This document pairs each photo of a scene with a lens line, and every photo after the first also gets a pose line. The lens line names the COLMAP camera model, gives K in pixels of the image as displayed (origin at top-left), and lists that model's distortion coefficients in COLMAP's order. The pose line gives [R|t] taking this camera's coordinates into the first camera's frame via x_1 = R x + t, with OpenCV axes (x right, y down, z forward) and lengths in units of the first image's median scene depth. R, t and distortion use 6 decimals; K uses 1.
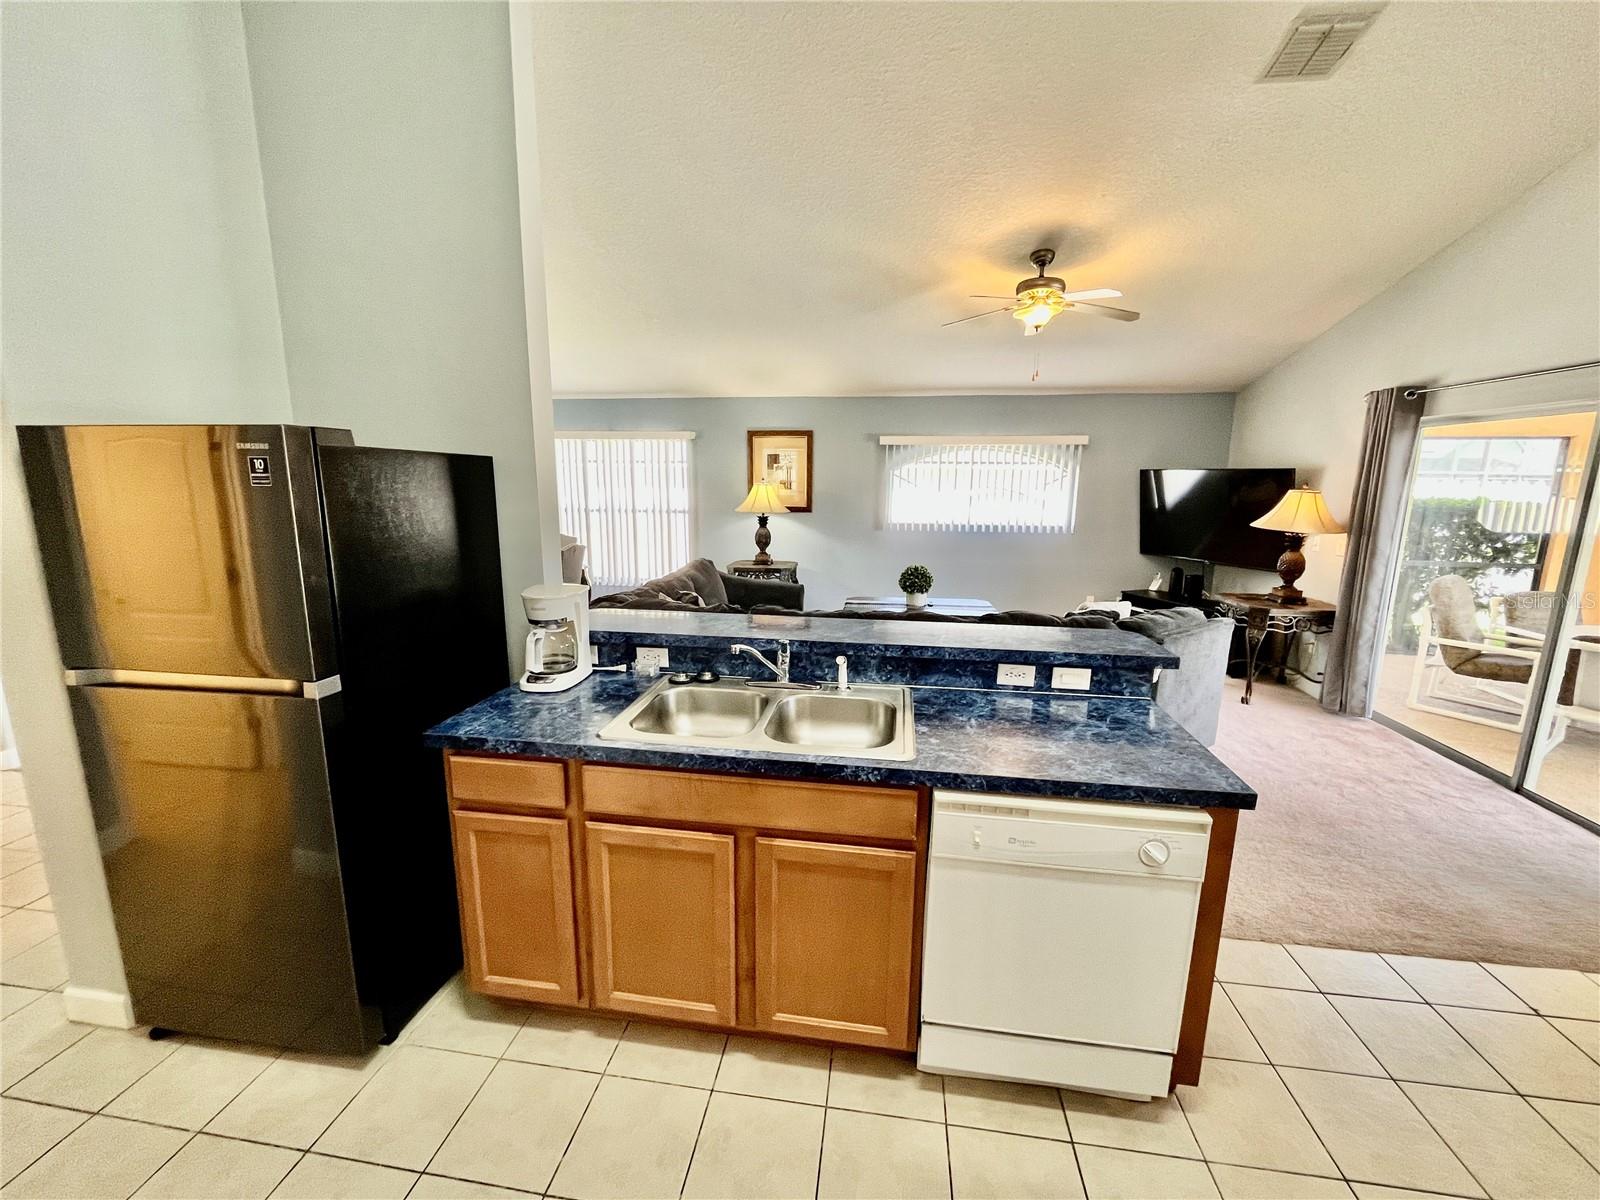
lens RADIAL K [[646.1, 0, 798.4], [0, 646.1, 595.2], [0, 0, 1]] dist [0.004878, 0.000122]
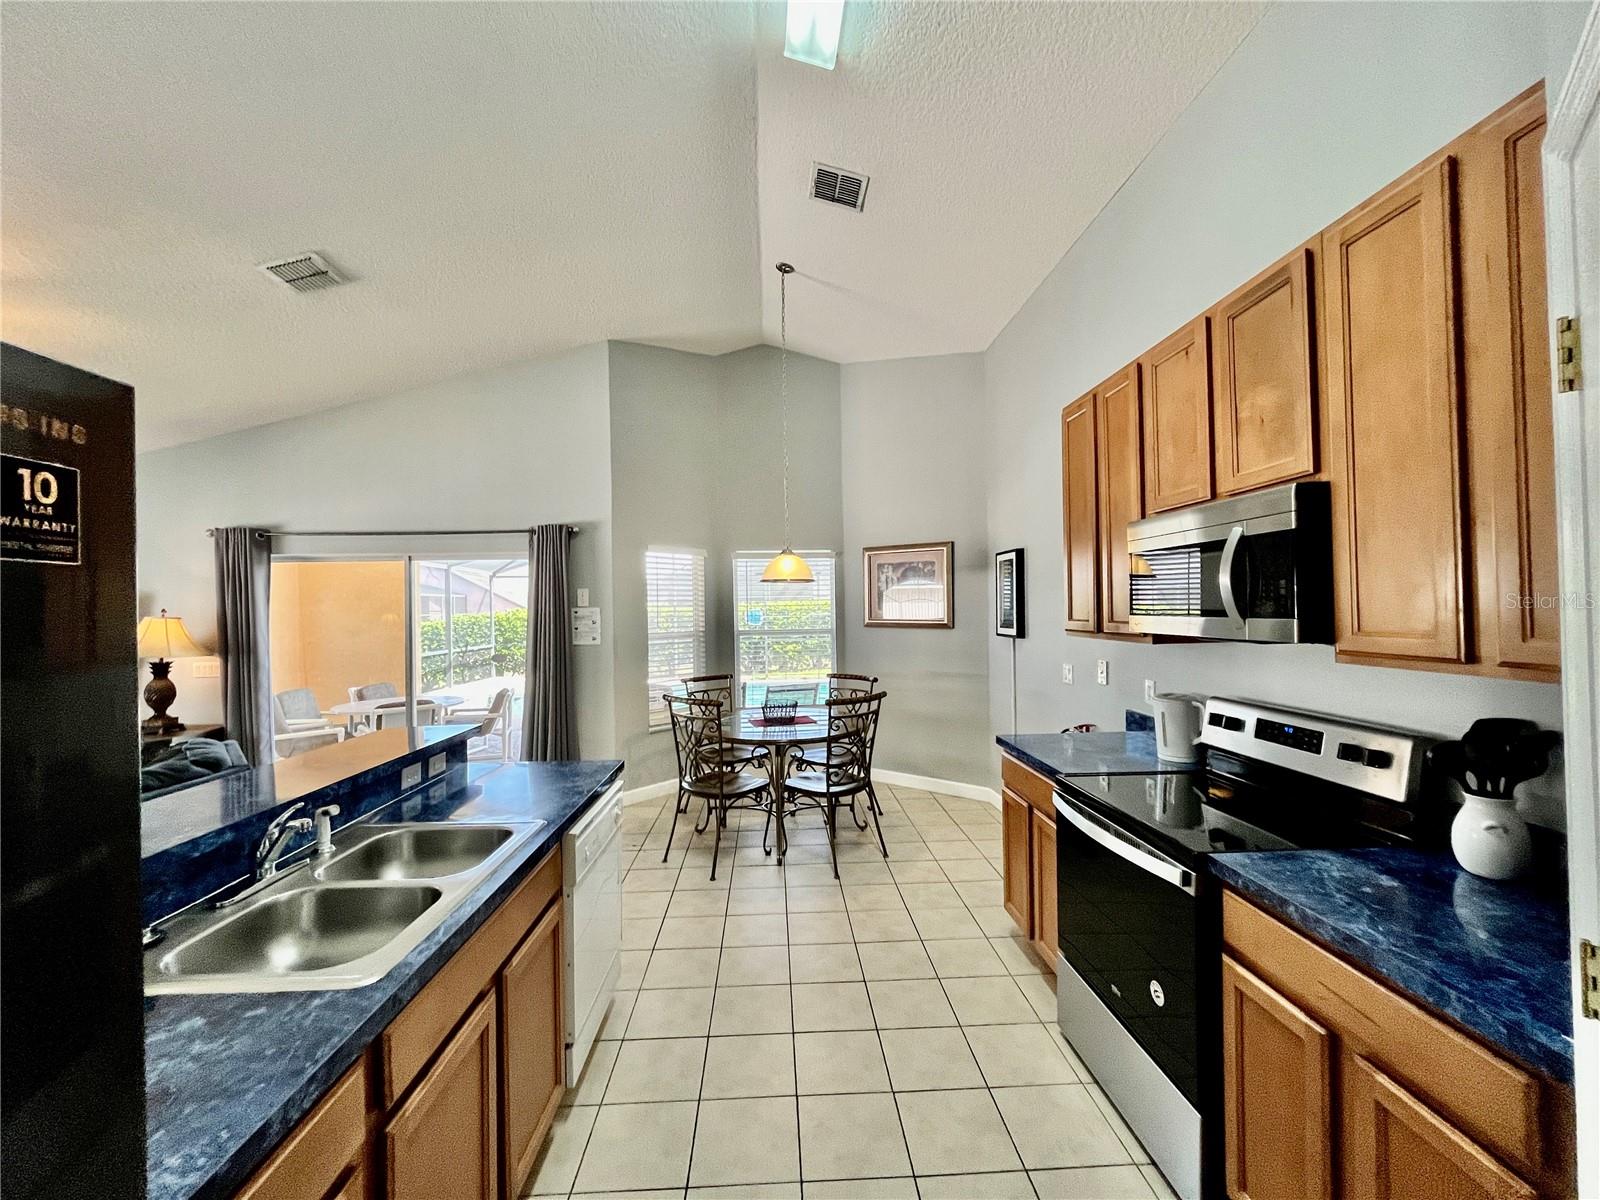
lens RADIAL K [[646.1, 0, 800.3], [0, 646.1, 601.6], [0, 0, 1]] dist [0.004878, 0.000122]
pose [[-0.189344, 0.001583, 0.981910, -0.434875], [0.191565, 0.980843, 0.035359, -0.037757], [-0.963043, 0.194794, -0.186020, 0.278623]]
